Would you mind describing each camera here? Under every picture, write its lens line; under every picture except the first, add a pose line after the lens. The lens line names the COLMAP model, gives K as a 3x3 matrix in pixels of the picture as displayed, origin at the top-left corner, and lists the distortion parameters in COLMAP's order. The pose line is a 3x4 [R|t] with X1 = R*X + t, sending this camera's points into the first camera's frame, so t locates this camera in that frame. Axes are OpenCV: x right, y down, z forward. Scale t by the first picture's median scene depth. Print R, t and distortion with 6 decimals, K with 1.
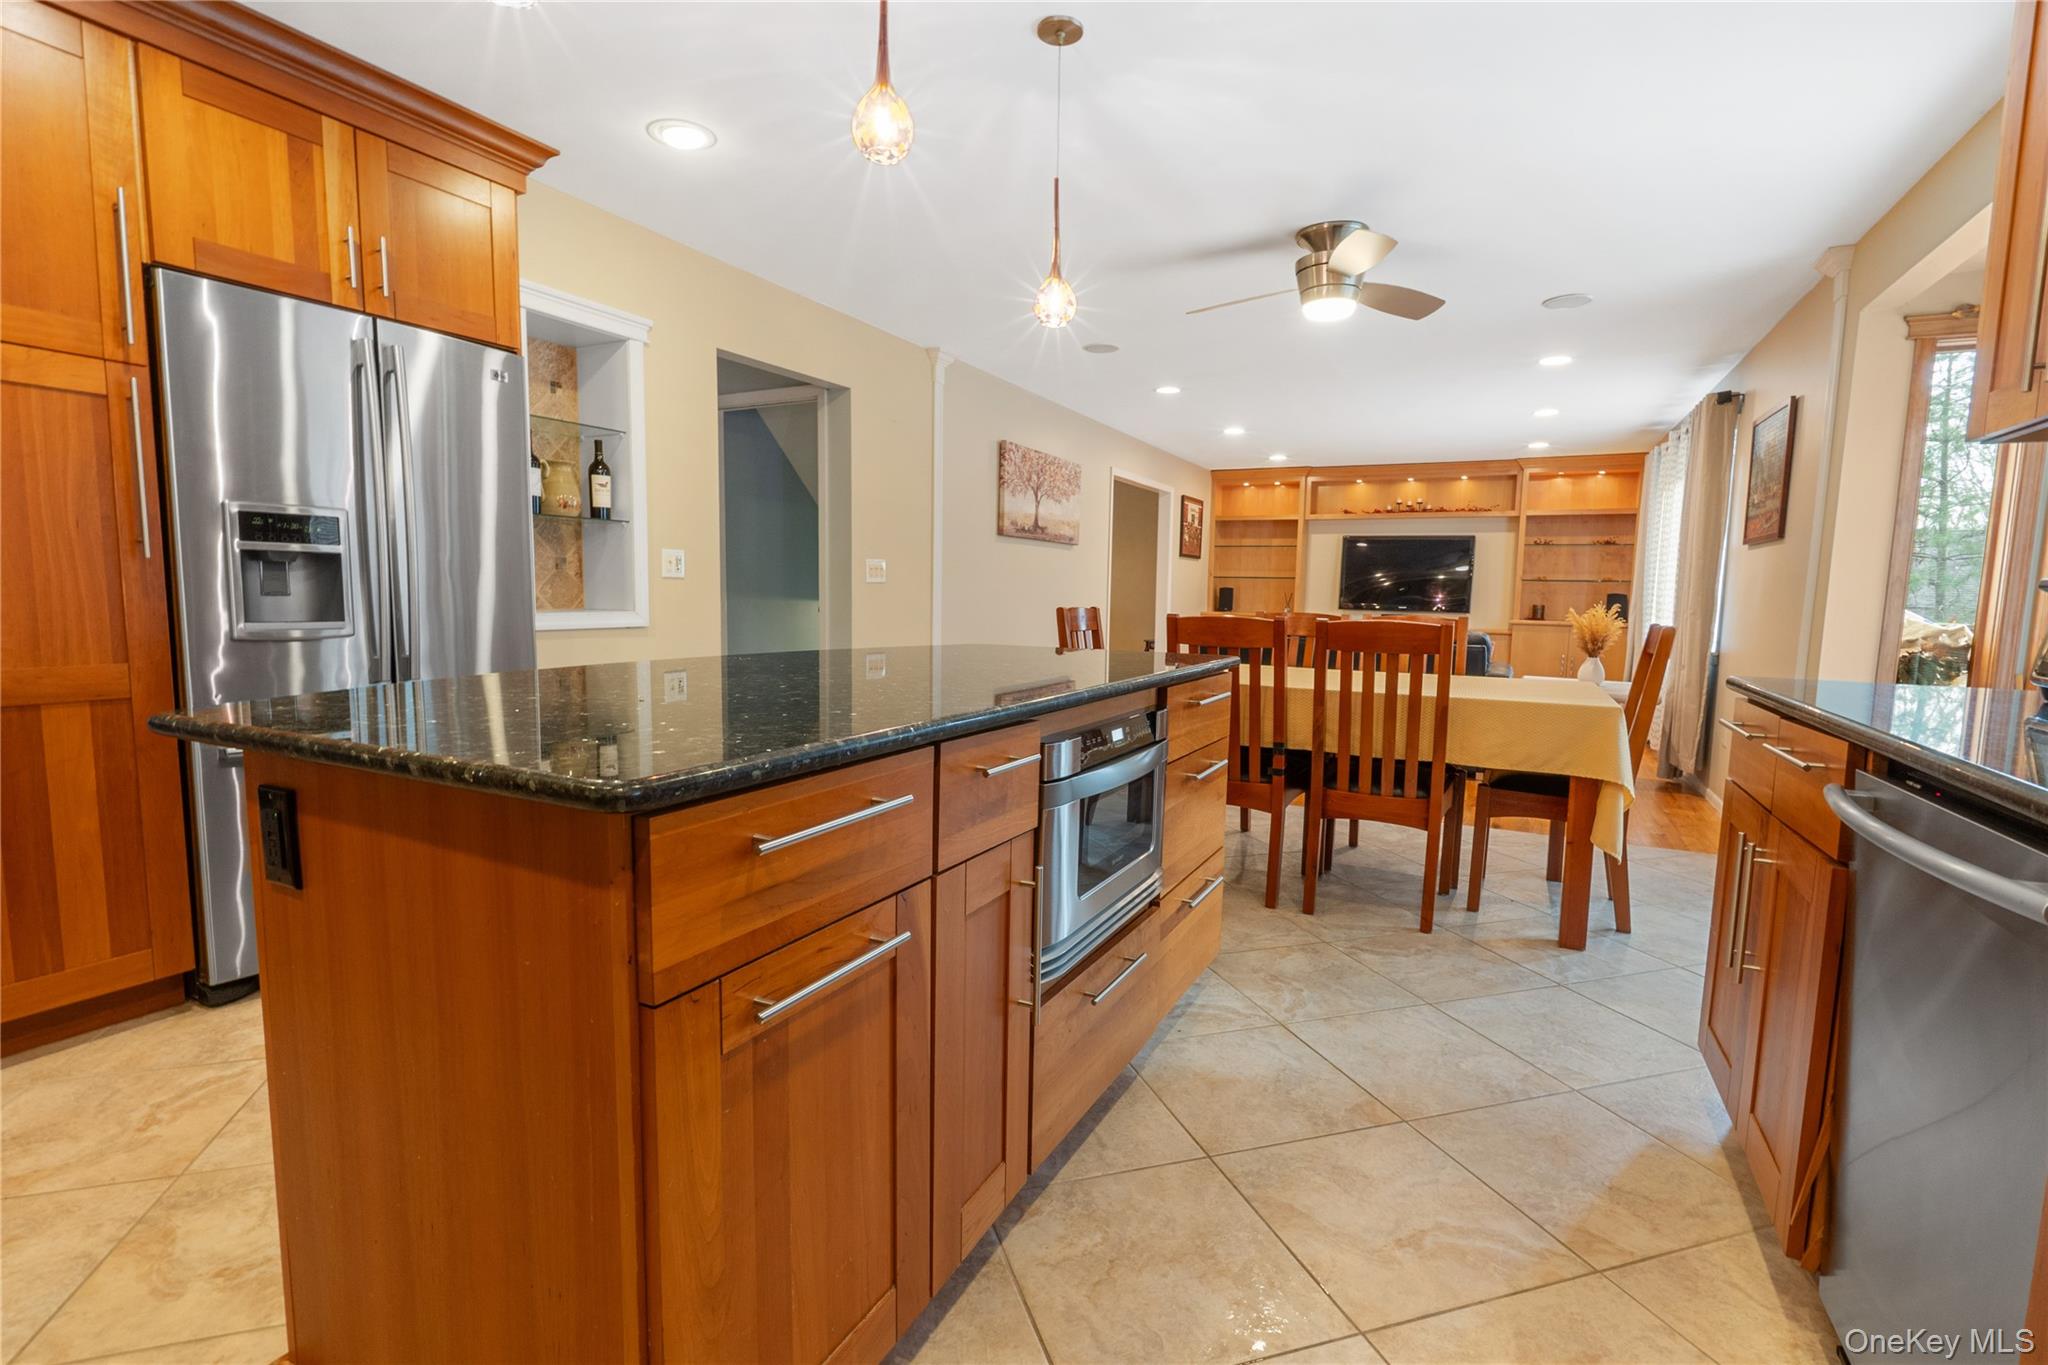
lens RADIAL K [[934.7, 0, 1024.0], [0, 934.7, 682.5], [0, 0, 1]] dist [-0.002576, -0.000331]
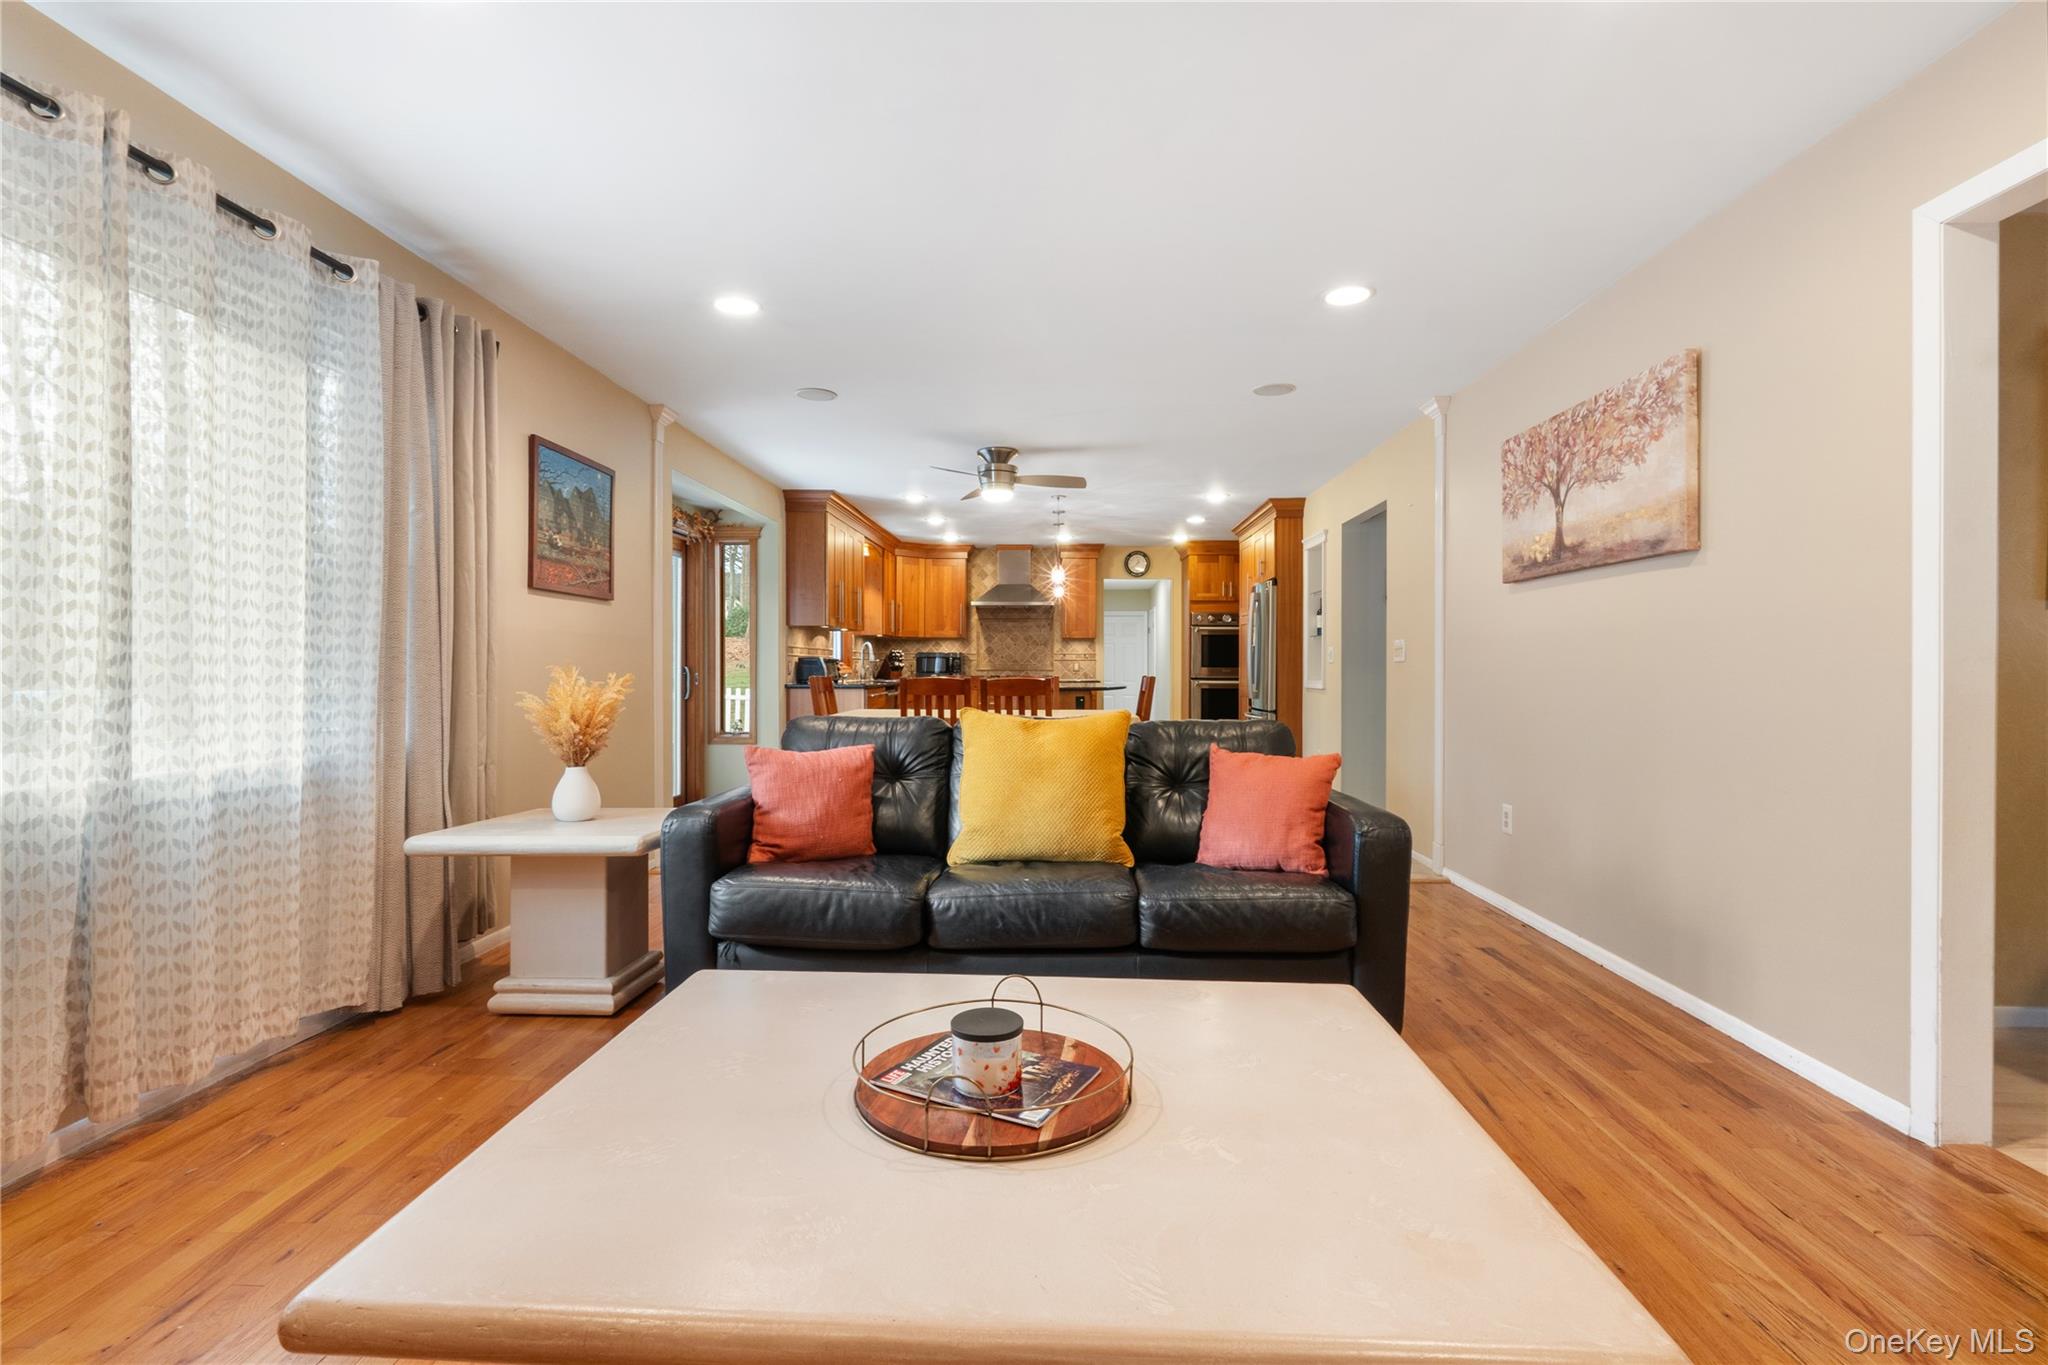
lens RADIAL K [[934.7, 0, 1024.0], [0, 934.7, 682.5], [0, 0, 1]] dist [-0.002576, -0.000331]
pose [[-0.904682, -0.016541, -0.425766, 0.363217], [-0.065616, 0.992735, 0.100856, -0.086331], [0.421005, 0.119180, -0.899195, 0.946494]]
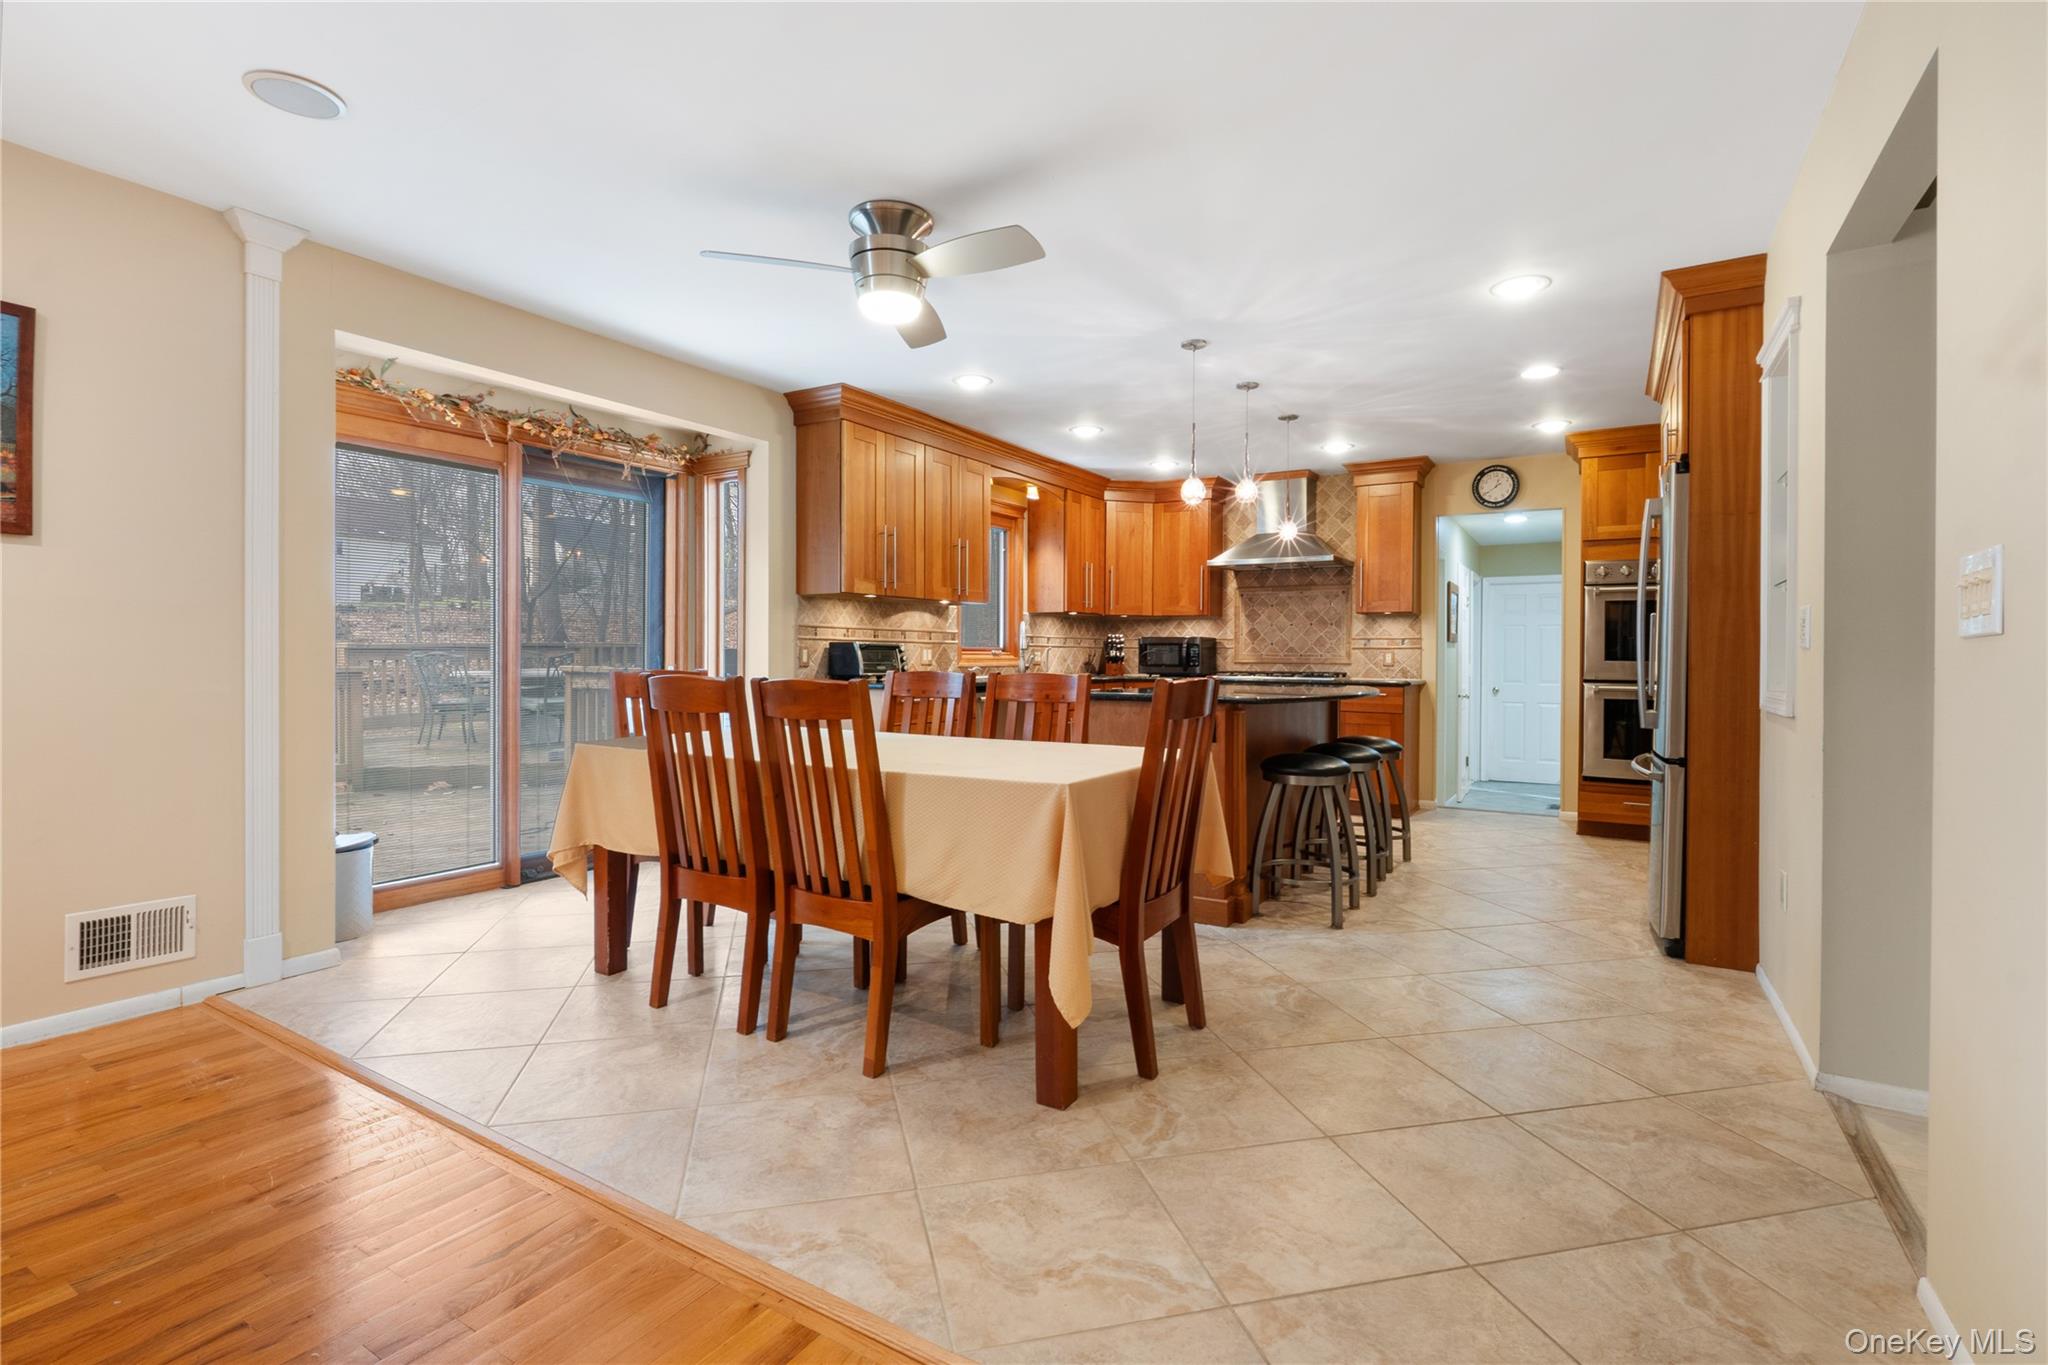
lens RADIAL K [[933.2, 0, 1026.2], [0, 933.2, 665.4], [0, 0, 1]] dist [-0.002450, -0.006313]
pose [[-0.997075, -0.028022, 0.071105, 0.047370], [-0.019831, 0.993354, 0.113380, -0.064932], [-0.073809, 0.111639, -0.991004, 0.677500]]
